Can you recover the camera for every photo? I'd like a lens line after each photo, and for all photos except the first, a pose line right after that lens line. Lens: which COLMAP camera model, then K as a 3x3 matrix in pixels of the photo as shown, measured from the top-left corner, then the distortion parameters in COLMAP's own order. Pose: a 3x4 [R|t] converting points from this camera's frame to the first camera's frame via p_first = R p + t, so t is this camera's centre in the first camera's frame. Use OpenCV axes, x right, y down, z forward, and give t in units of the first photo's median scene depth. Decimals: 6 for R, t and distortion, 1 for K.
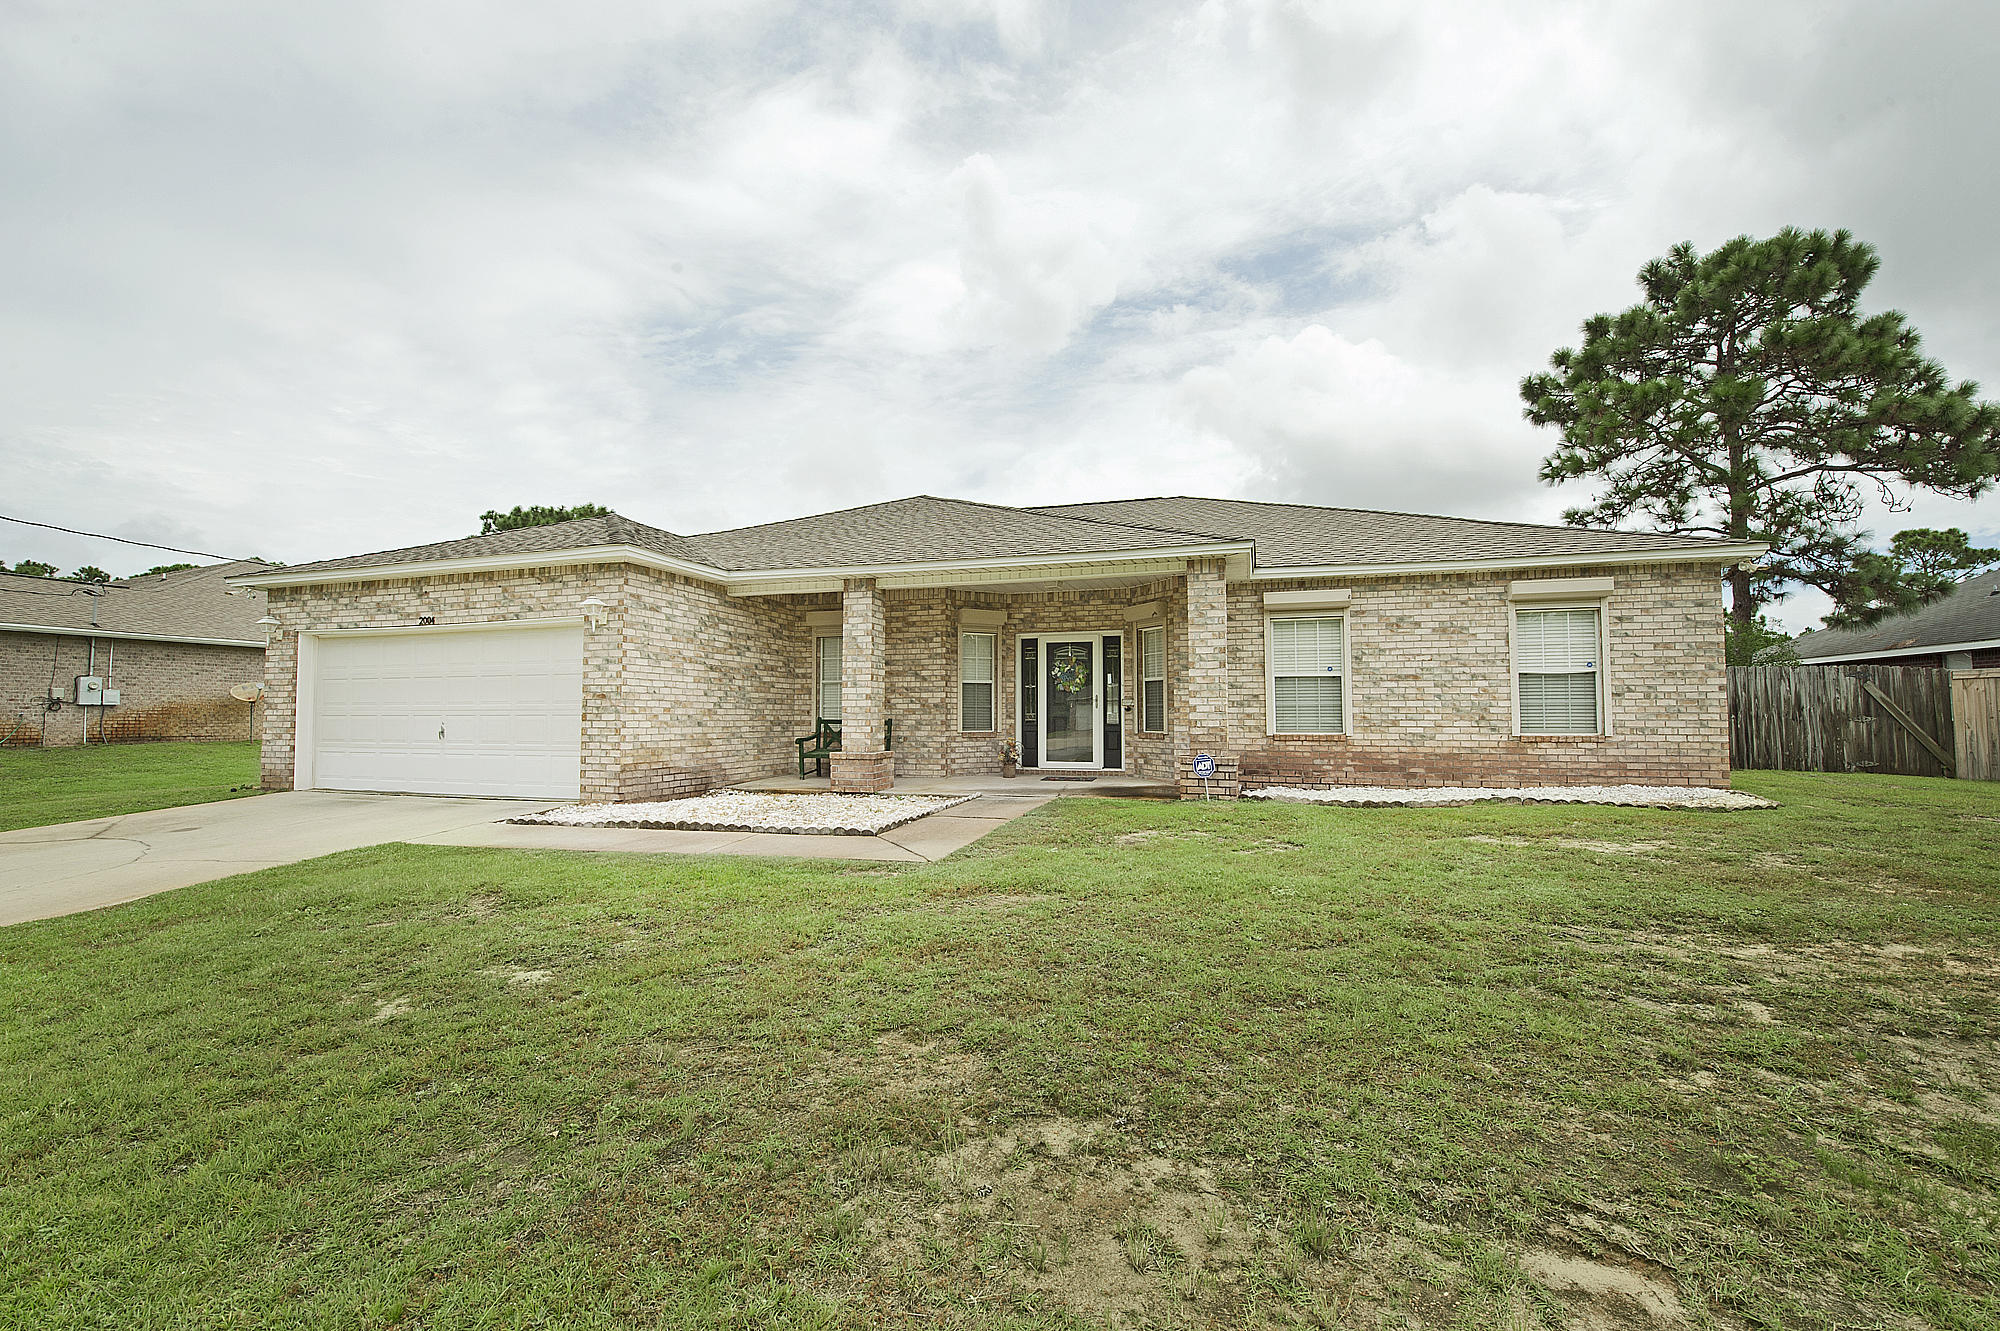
lens RADIAL K [[854.3, 0, 1087.6], [0, 854.3, 681.6], [0, 0, 1]] dist [-0.008427, -0.006287]
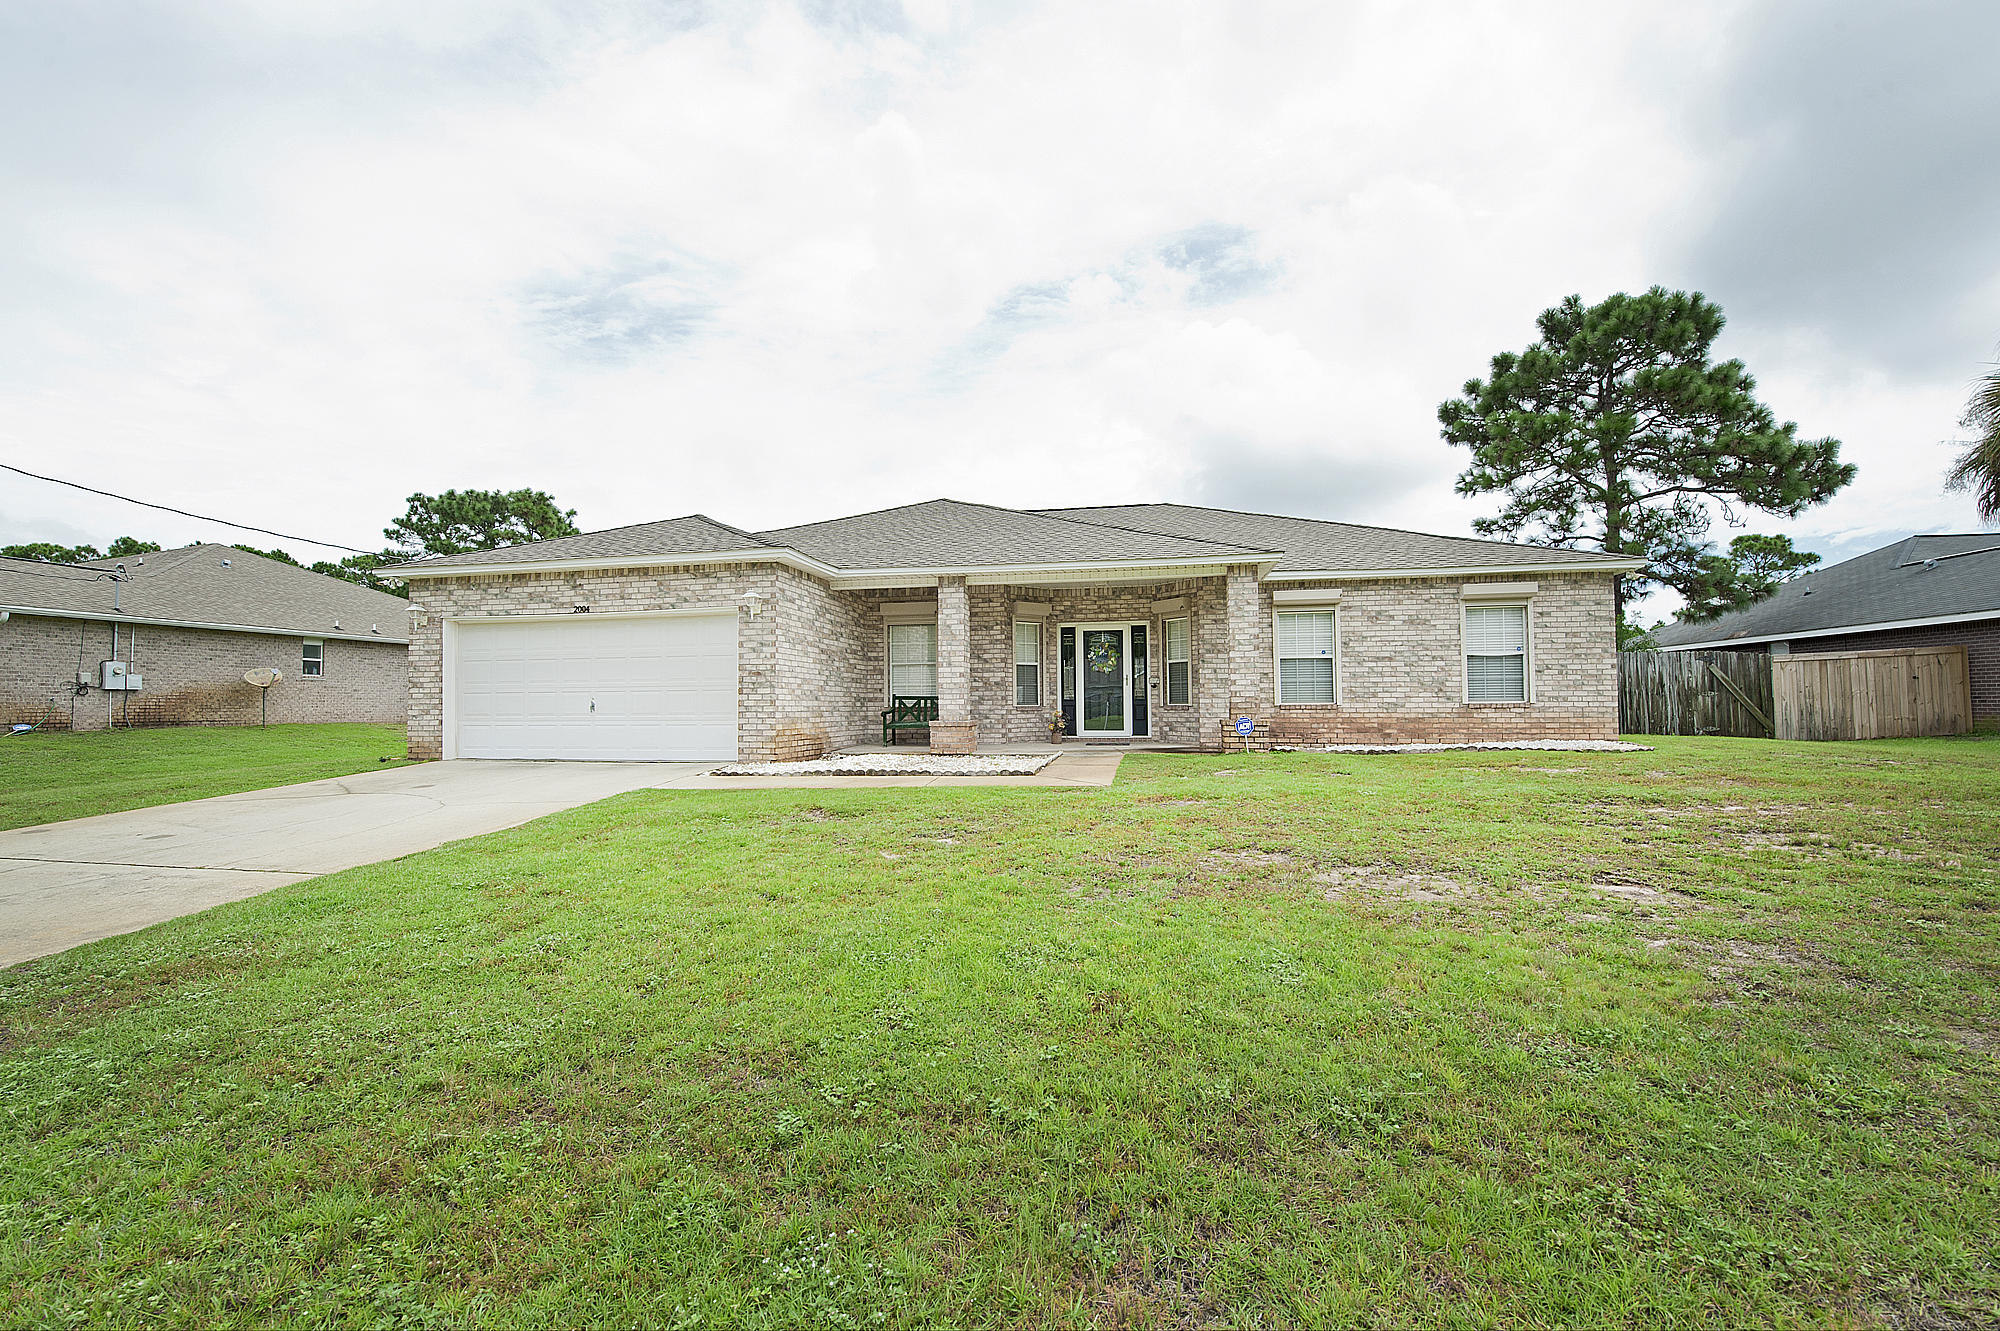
lens RADIAL K [[859.1, 0, 1093.8], [0, 859.1, 688.3], [0, 0, 1]] dist [-0.001232, -0.010842]
pose [[0.992403, -0.004501, 0.122949, -0.154078], [0.002147, 0.999812, 0.019277, 0.009652], [-0.123013, -0.018867, 0.992226, -0.160374]]
